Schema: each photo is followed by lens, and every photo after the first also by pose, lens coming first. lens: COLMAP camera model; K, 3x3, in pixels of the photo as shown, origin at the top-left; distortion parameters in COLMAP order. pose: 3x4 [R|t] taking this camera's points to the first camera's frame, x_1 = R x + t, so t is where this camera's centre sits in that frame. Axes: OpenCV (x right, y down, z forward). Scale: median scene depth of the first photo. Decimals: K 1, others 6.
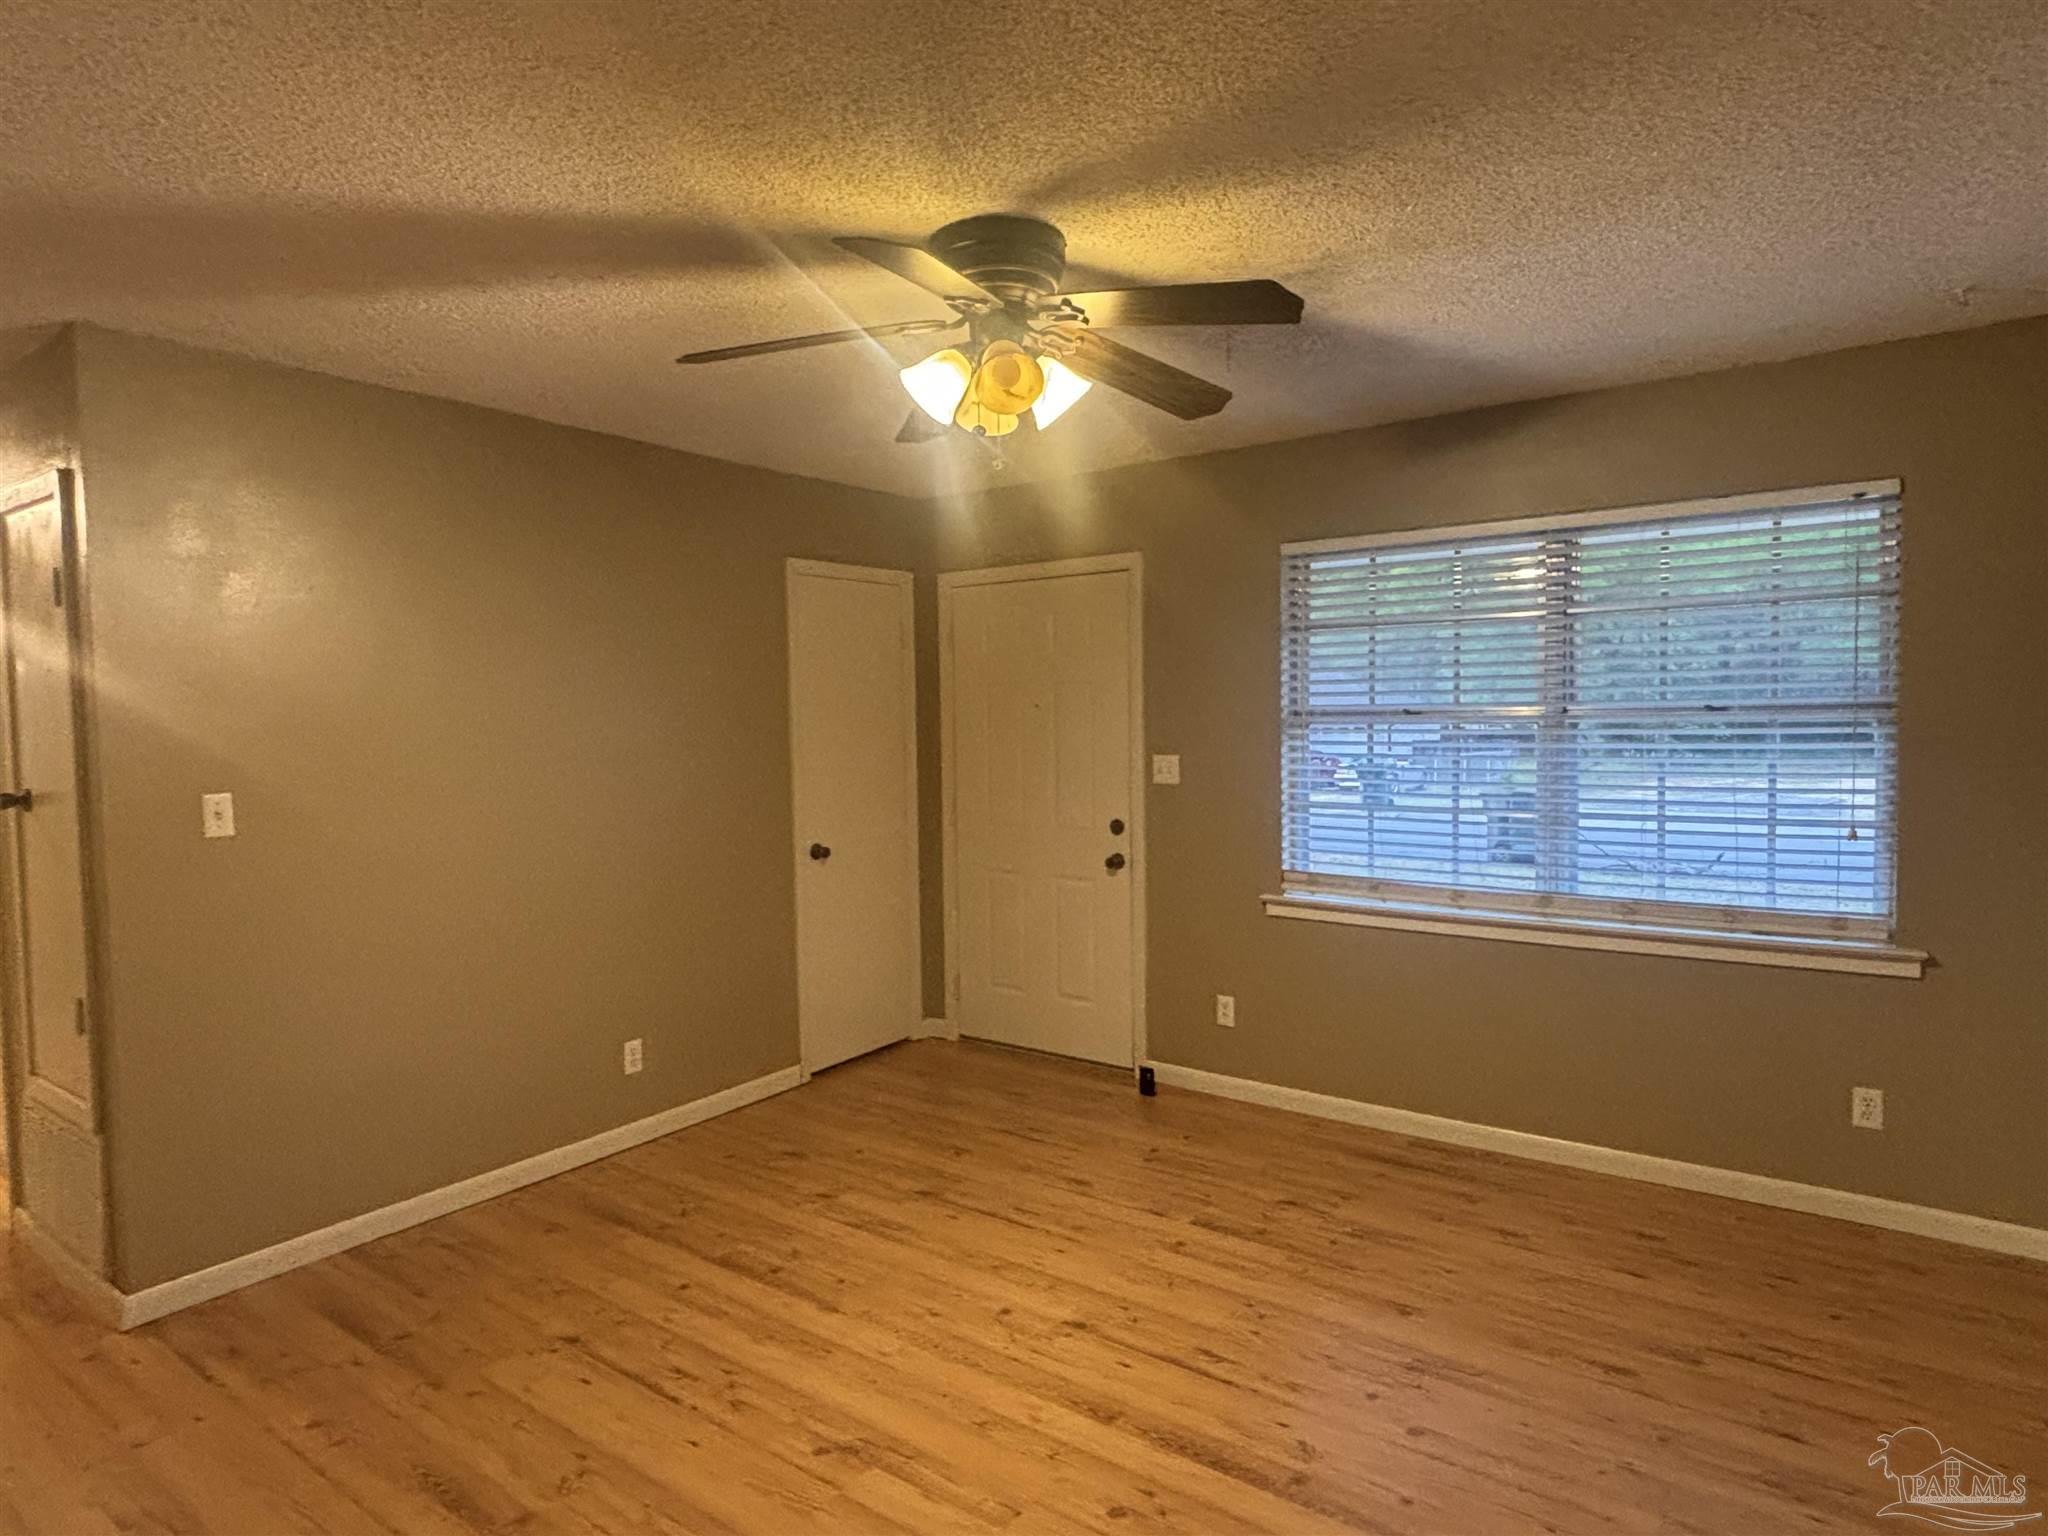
lens RADIAL K [[1178.1, 0, 1024.9], [0, 1178.1, 757.5], [0, 0, 1]] dist [0.041018, -0.001617]
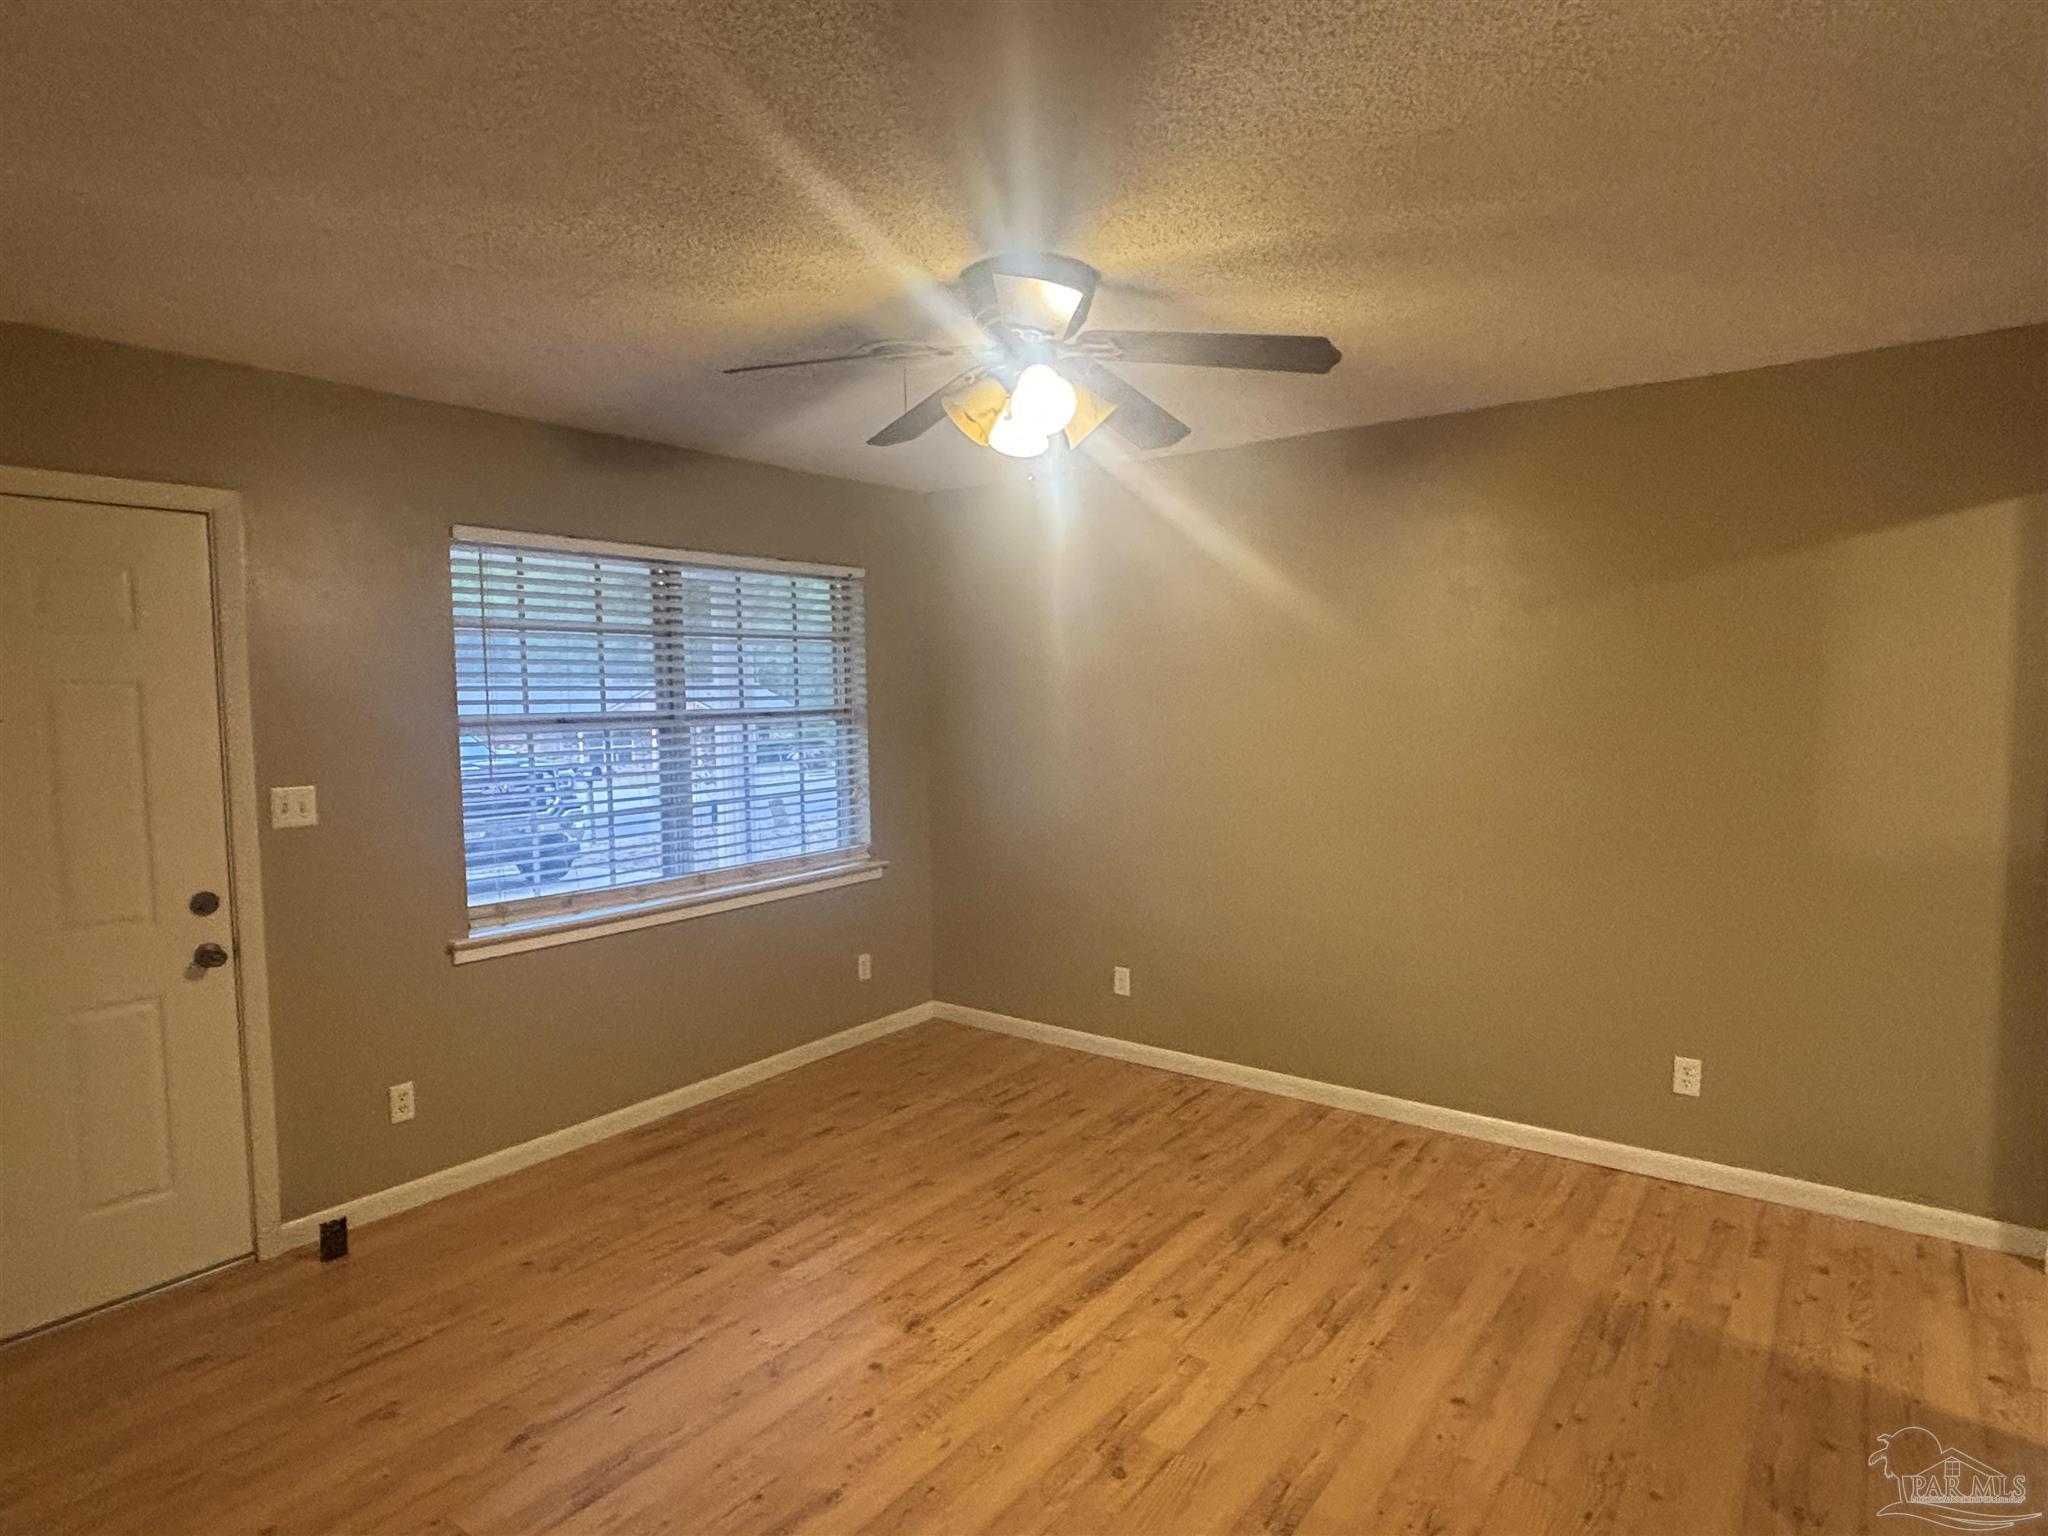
lens RADIAL K [[1152.9, 0, 1024.0], [0, 1152.9, 768.0], [0, 0, 1]] dist [0.000624, -0.000415]
pose [[0.019573, -0.048561, 0.998628, -0.781852], [0.063574, 0.996859, 0.047229, -0.024871], [-0.997785, 0.062562, 0.022599, 0.745018]]
